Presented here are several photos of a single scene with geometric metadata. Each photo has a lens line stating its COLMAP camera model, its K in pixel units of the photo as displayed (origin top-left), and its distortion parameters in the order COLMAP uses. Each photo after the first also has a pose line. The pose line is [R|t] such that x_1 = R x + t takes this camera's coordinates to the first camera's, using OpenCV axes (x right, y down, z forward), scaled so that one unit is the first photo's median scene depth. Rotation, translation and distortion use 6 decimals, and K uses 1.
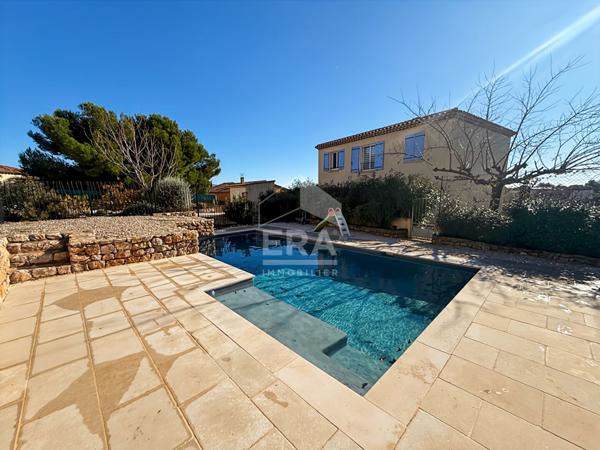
lens RADIAL K [[247.3, 0, 300.0], [0, 247.3, 225.0], [0, 0, 1]] dist [-0.000343, -0.000049]
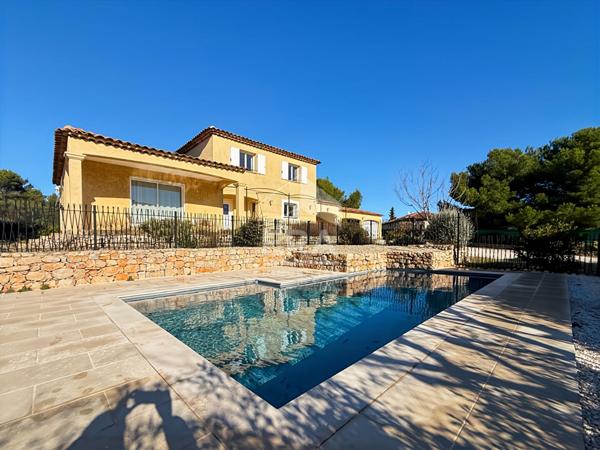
lens RADIAL K [[247.3, 0, 300.0], [0, 247.3, 225.0], [0, 0, 1]] dist [-0.000343, -0.000049]
pose [[0.024765, -0.060704, -0.997849, 0.840201], [-0.112611, 0.991632, -0.063121, -0.012530], [0.993330, 0.113932, 0.017722, 0.796643]]
